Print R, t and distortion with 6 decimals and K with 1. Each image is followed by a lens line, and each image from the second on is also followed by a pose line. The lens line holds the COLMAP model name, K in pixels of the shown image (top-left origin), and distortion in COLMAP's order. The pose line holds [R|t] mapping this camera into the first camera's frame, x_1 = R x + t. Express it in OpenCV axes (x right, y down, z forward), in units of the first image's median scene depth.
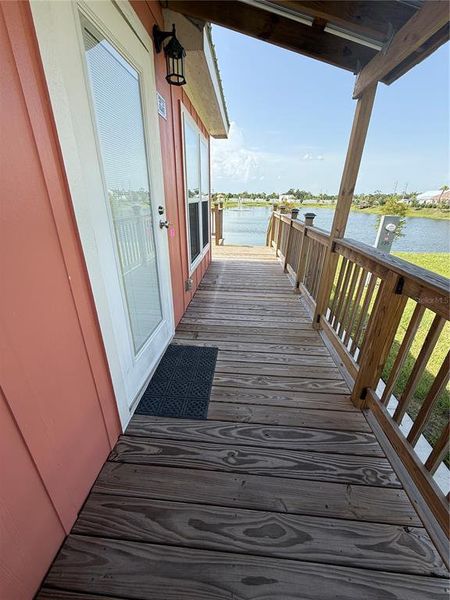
lens RADIAL K [[239.7, 0, 223.8], [0, 239.7, 300.4], [0, 0, 1]] dist [0.000133, 0.000232]
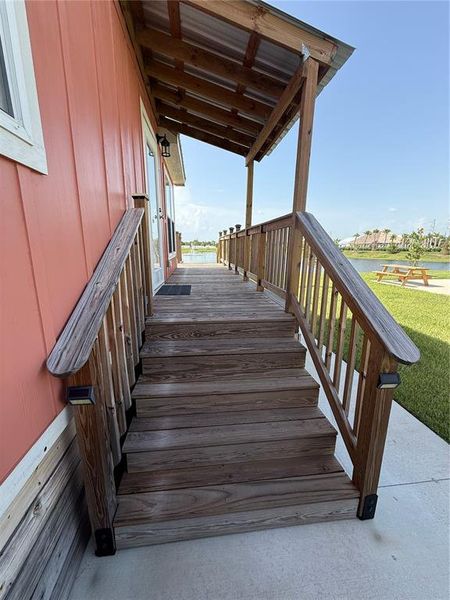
lens RADIAL K [[239.7, 0, 223.8], [0, 239.7, 299.0], [0, 0, 1]] dist [0.000133, 0.000232]
pose [[0.981287, -0.054792, 0.184588, -0.062175], [0.088463, 0.979783, -0.179445, 0.323995], [-0.171024, 0.192416, 0.966295, -0.380187]]
